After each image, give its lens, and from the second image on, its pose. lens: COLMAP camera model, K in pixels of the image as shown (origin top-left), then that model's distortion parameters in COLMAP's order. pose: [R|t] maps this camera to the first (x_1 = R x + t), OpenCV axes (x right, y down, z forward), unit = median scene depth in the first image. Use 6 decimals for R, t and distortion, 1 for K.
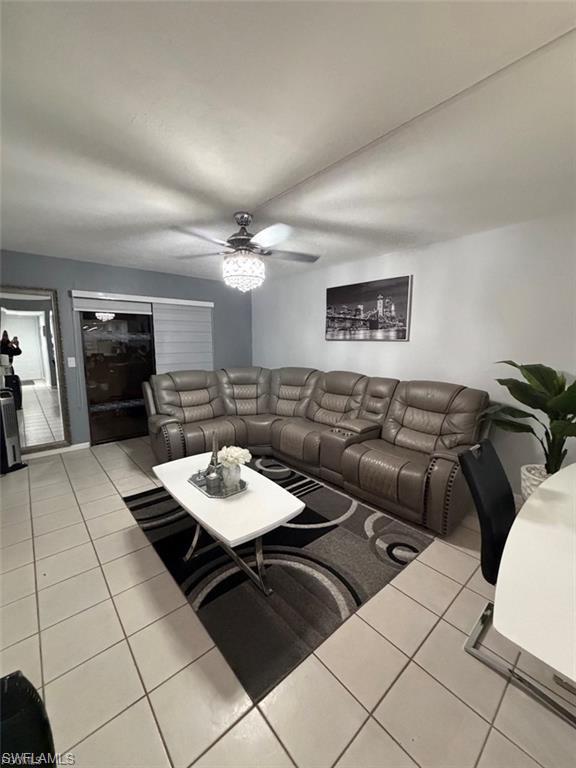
lens RADIAL K [[308.1, 0, 286.0], [0, 308.1, 383.3], [0, 0, 1]] dist [0.011604, 0.000595]
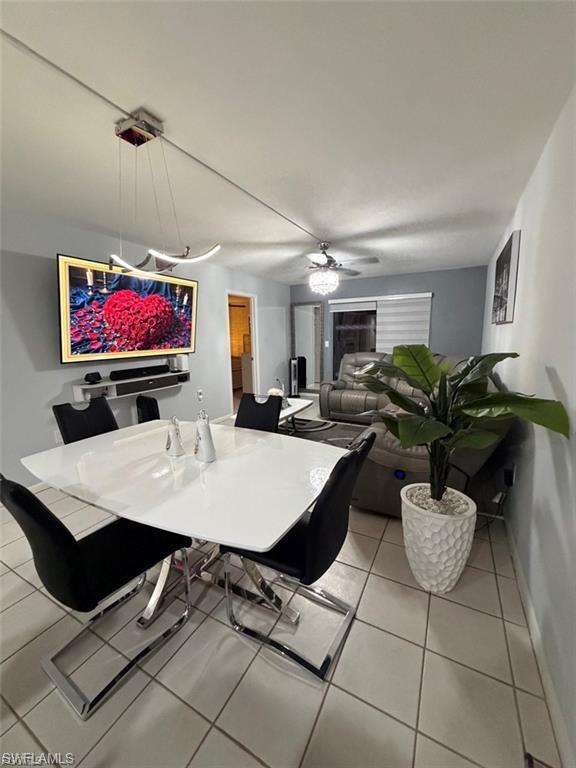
lens RADIAL K [[308.1, 0, 291.9], [0, 308.1, 382.5], [0, 0, 1]] dist [0.011604, 0.000595]
pose [[0.353003, 0.134853, -0.925853, 0.827500], [-0.110430, 0.988647, 0.101895, -0.012178], [0.929082, 0.066273, 0.363888, 0.242701]]
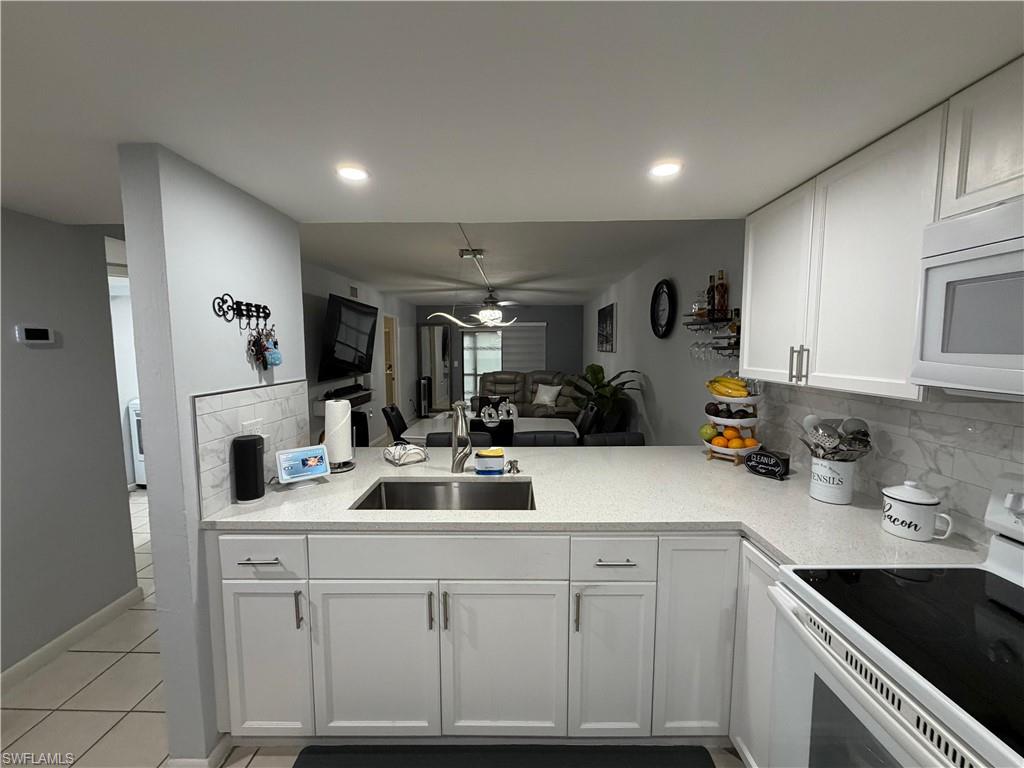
lens RADIAL K [[410.9, 0, 511.1], [0, 410.9, 382.0], [0, 0, 1]] dist [0.011604, 0.000595]
pose [[0.742496, 0.052087, -0.667822, 1.107243], [-0.089767, 0.995717, -0.022144, 0.056943], [0.663808, 0.076391, 0.743992, -0.508399]]
